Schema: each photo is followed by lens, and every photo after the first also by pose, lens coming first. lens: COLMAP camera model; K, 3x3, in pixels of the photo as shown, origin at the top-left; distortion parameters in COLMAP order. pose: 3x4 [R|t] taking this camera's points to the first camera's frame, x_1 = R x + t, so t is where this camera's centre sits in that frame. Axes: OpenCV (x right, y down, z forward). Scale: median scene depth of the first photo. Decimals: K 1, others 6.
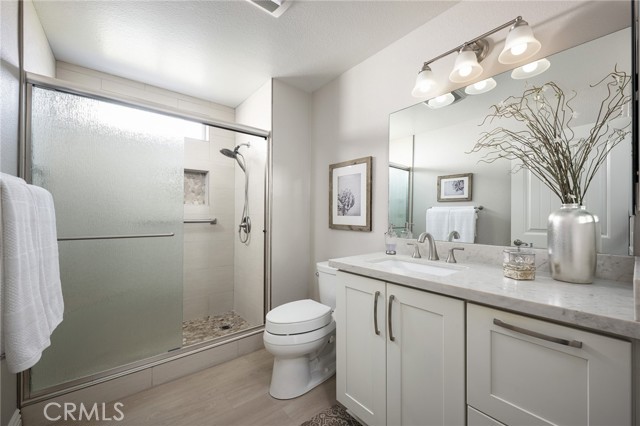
lens RADIAL K [[249.5, 0, 318.2], [0, 249.5, 216.9], [0, 0, 1]] dist [-0.001639, 0.000583]
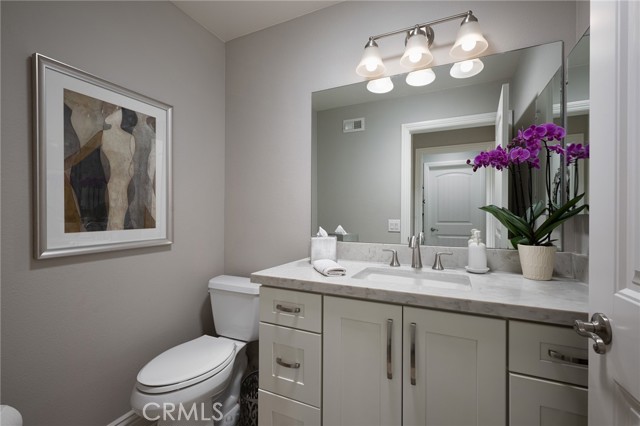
lens RADIAL K [[286.6, 0, 320.0], [0, 286.6, 218.0], [0, 0, 1]] dist [-0.023605, -0.000155]
pose [[0.909452, -0.001299, 0.415808, -0.241950], [-0.002328, 0.999964, 0.008215, -0.000455], [-0.415803, -0.008439, 0.909415, 0.285940]]
